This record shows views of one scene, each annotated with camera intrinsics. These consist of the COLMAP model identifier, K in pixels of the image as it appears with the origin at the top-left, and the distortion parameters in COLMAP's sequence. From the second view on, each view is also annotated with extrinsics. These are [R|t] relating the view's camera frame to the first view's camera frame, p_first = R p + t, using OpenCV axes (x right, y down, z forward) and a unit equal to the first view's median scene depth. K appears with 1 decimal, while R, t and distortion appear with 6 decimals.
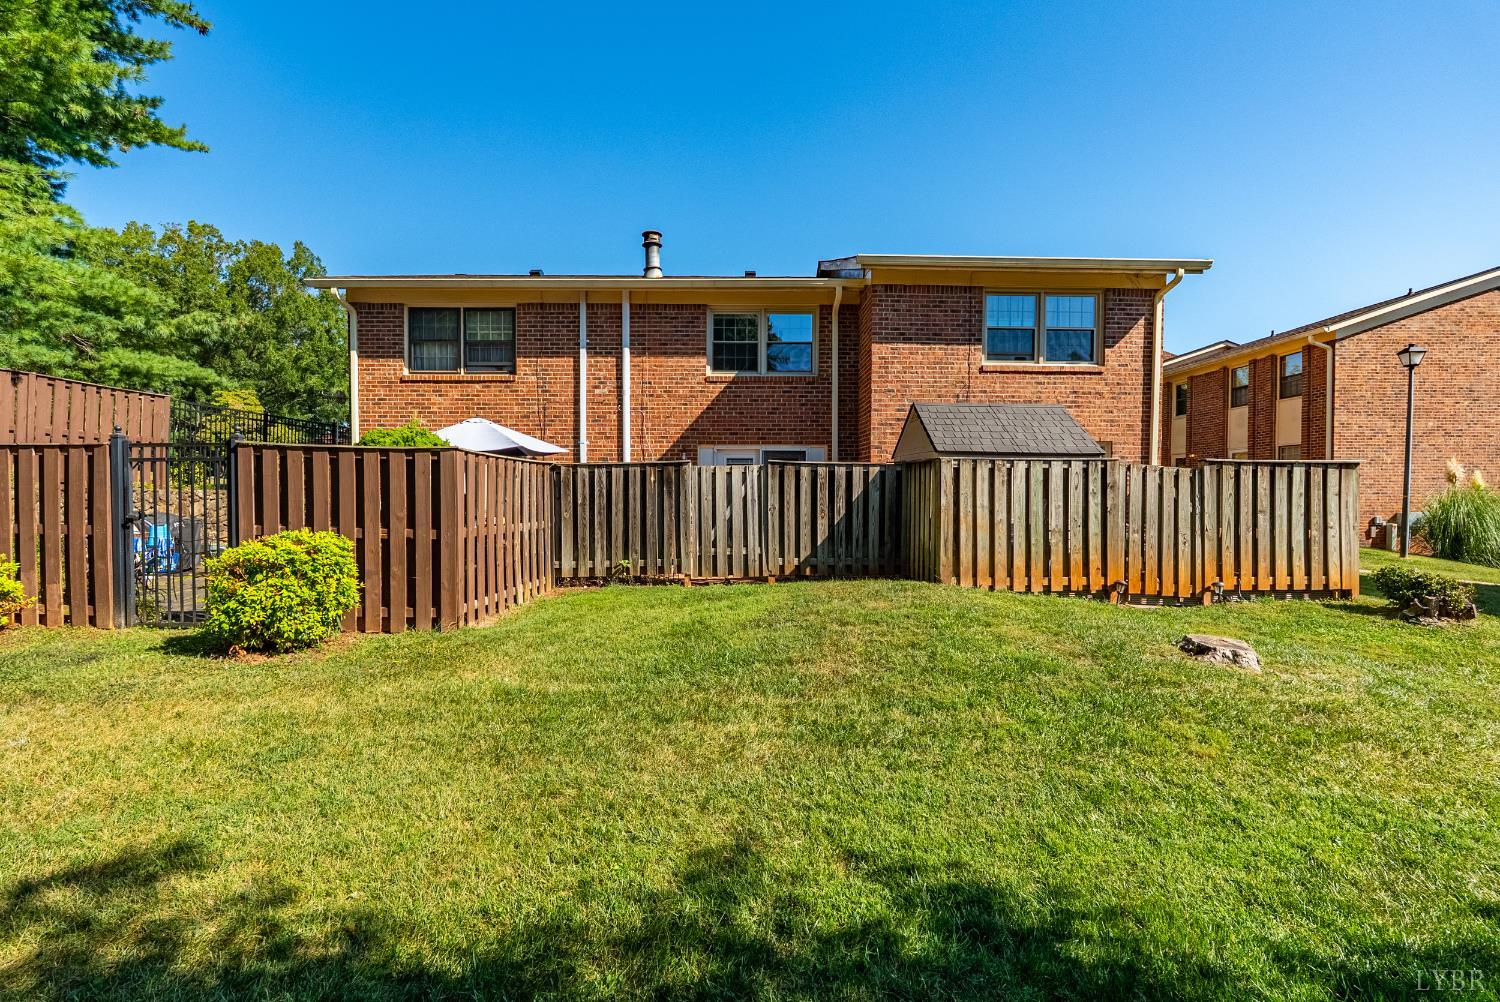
lens RADIAL K [[661.5, 0, 735.2], [0, 661.5, 501.5], [0, 0, 1]] dist [-0.004539, -0.000701]
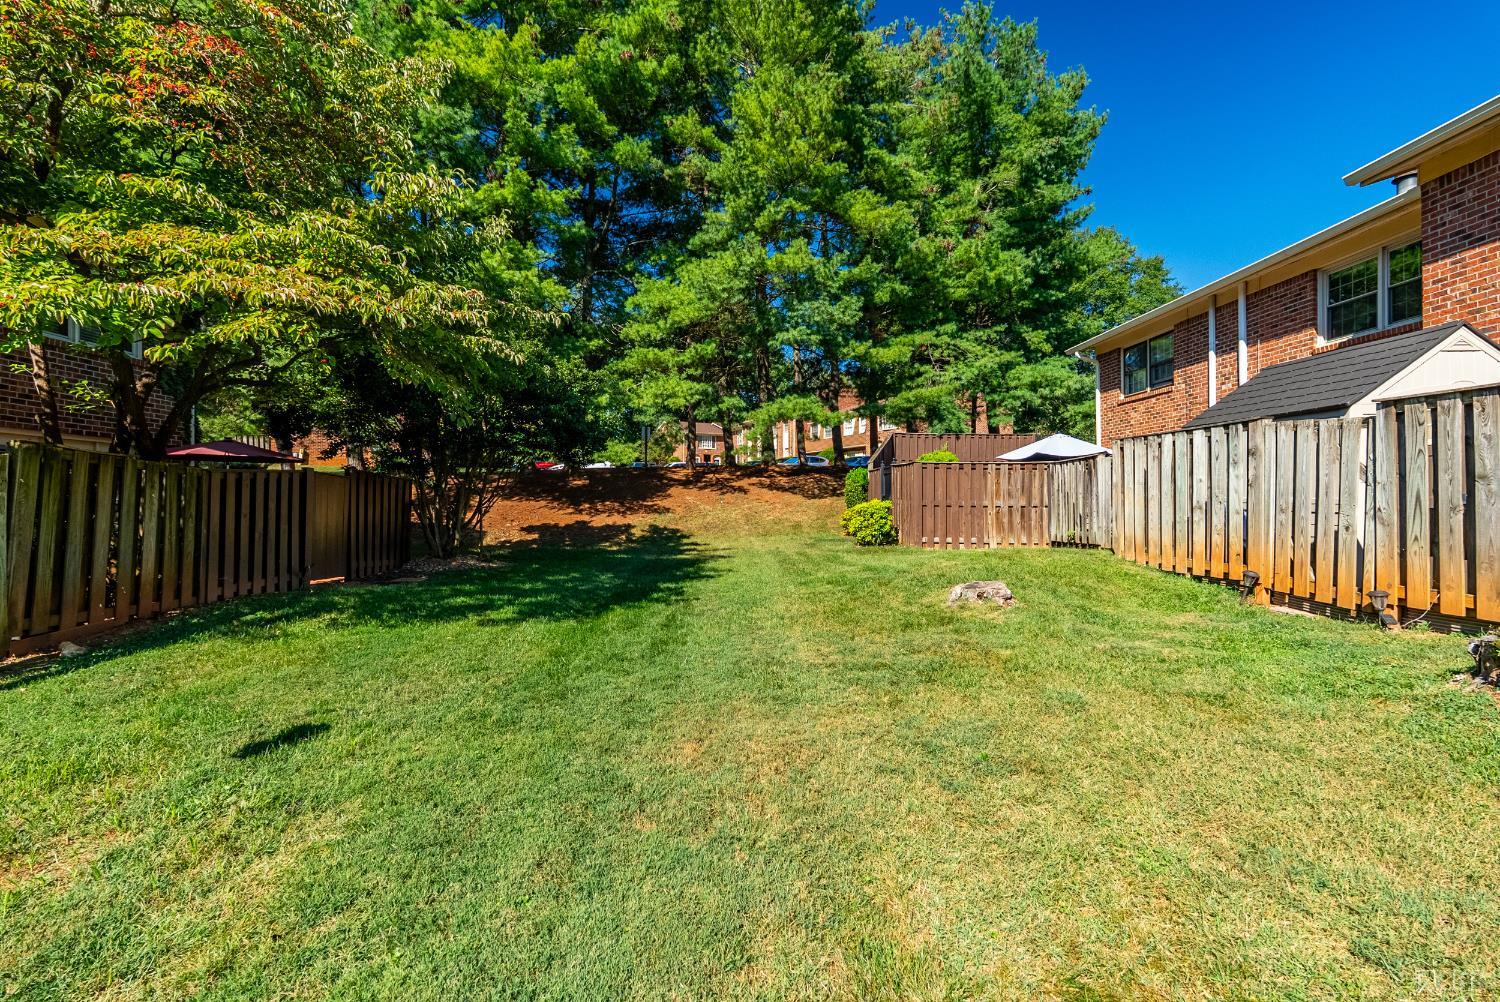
lens RADIAL K [[661.5, 0, 738.4], [0, 661.5, 495.6], [0, 0, 1]] dist [-0.004539, -0.000701]
pose [[-0.023470, -0.009546, -0.999679, 0.878722], [-0.004765, 0.999944, -0.009437, 0.023483], [0.999713, 0.004542, -0.023514, 0.238107]]
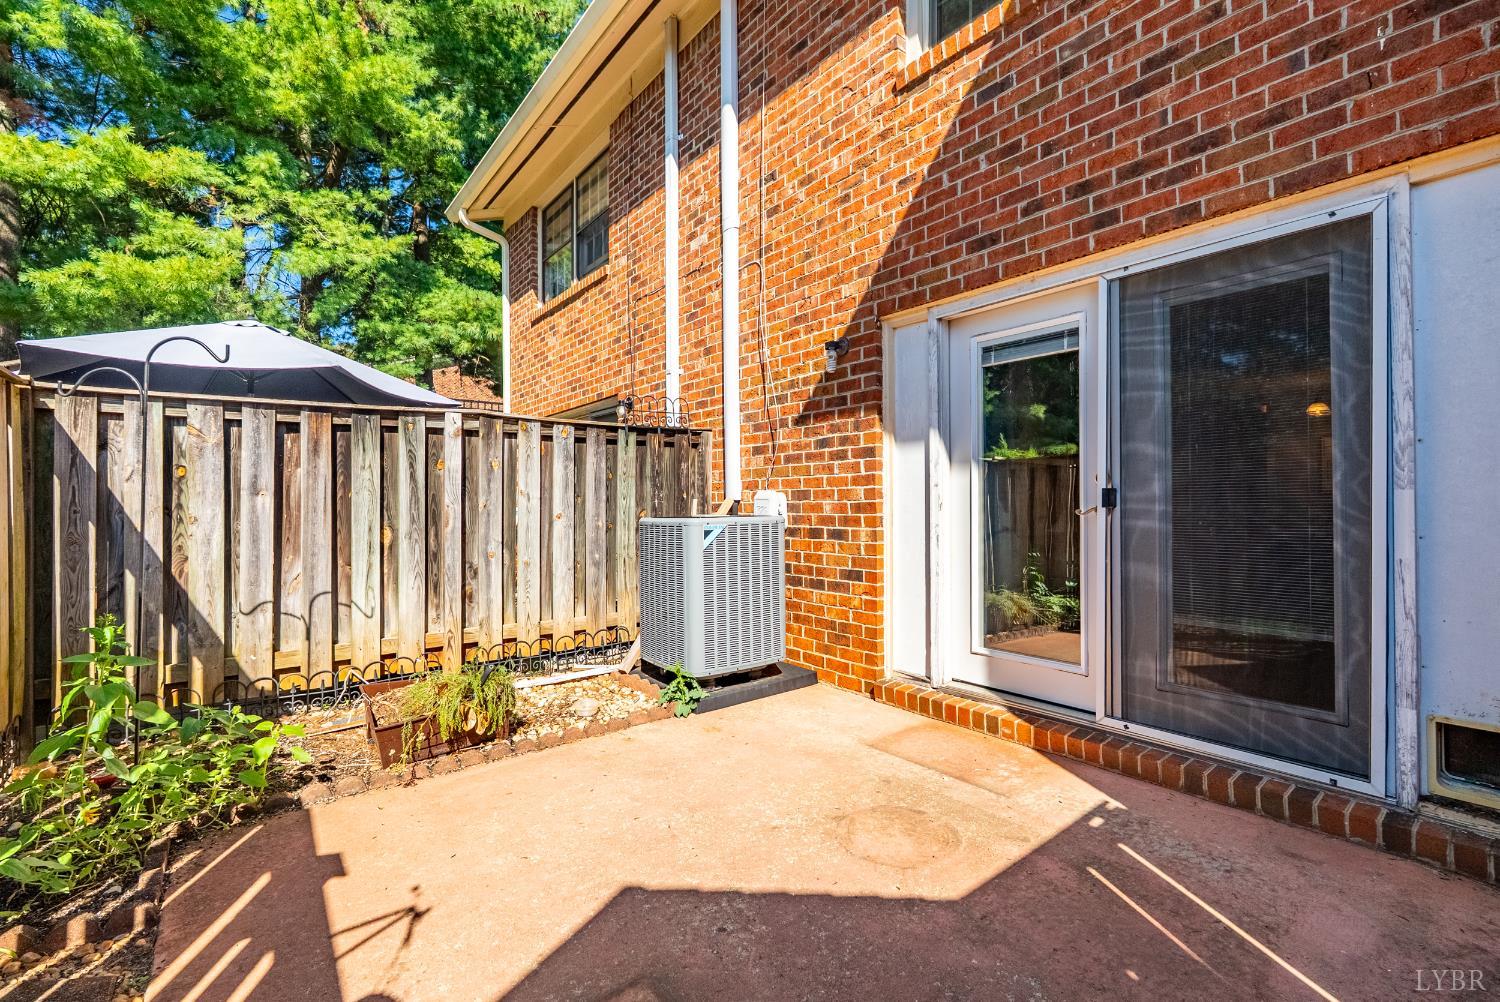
lens RADIAL K [[661.5, 0, 755.7], [0, 661.5, 496.1], [0, 0, 1]] dist [-0.004539, -0.000701]
pose [[0.586040, -0.012620, -0.810184, 0.151036], [0.007240, 0.999920, -0.010339, -0.003781], [0.810250, 0.000194, 0.586084, 0.786859]]
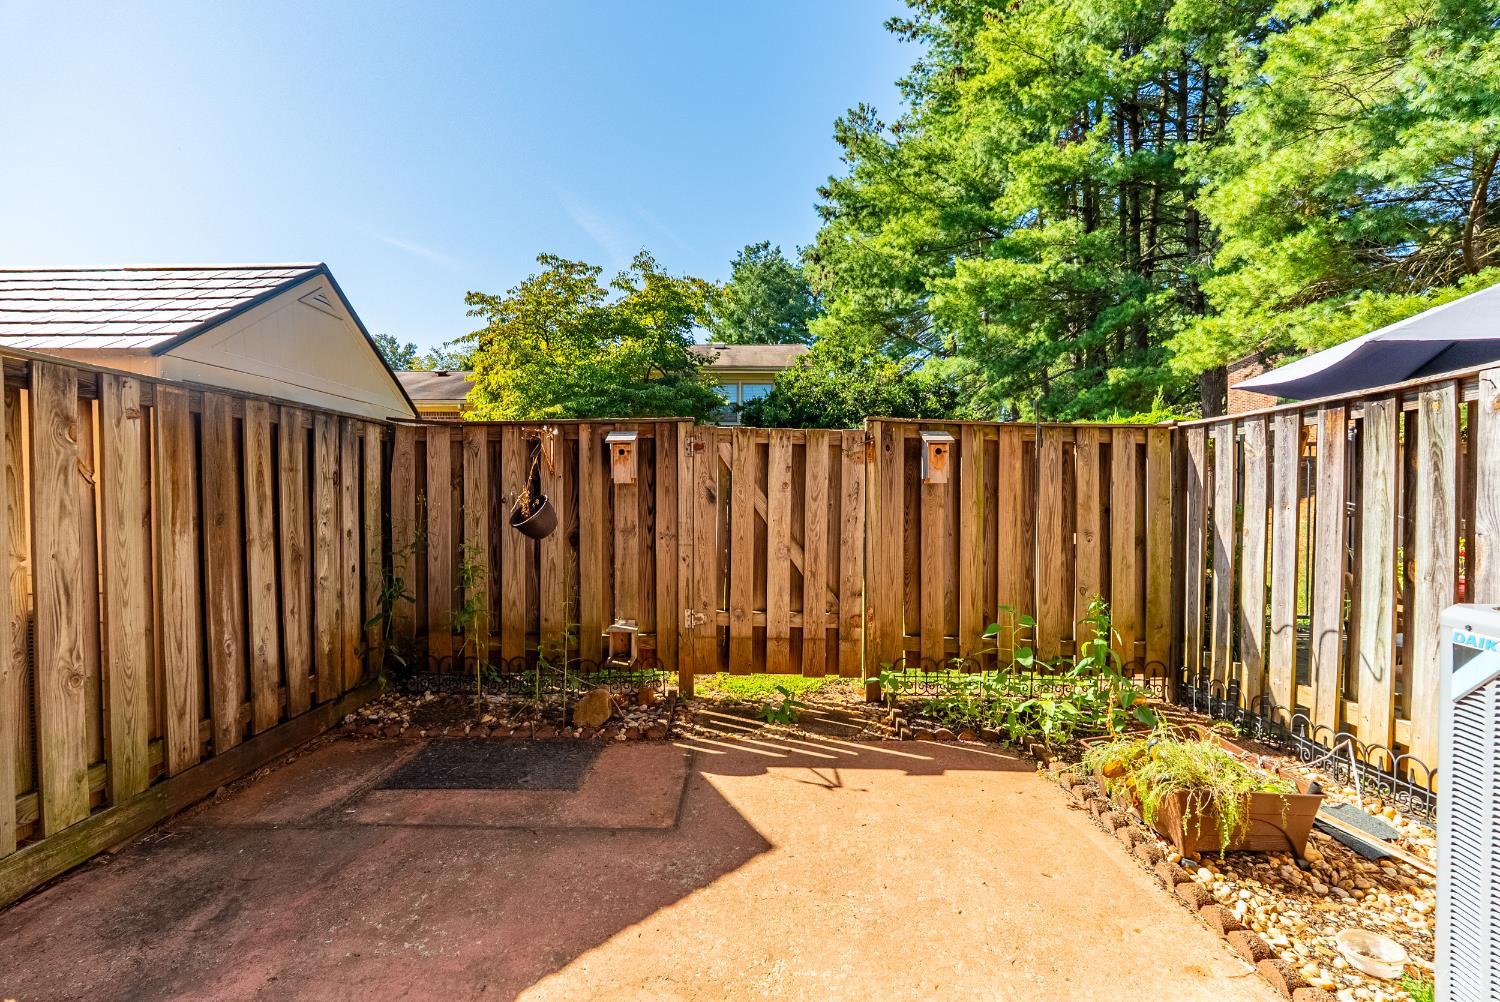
lens RADIAL K [[661.5, 0, 751.5], [0, 661.5, 505.7], [0, 0, 1]] dist [-0.004539, -0.000701]
pose [[-0.998418, -0.000863, 0.056227, -0.006226], [0.000172, 0.999830, 0.018413, -0.014970], [-0.056234, 0.018394, -0.998248, 1.052546]]
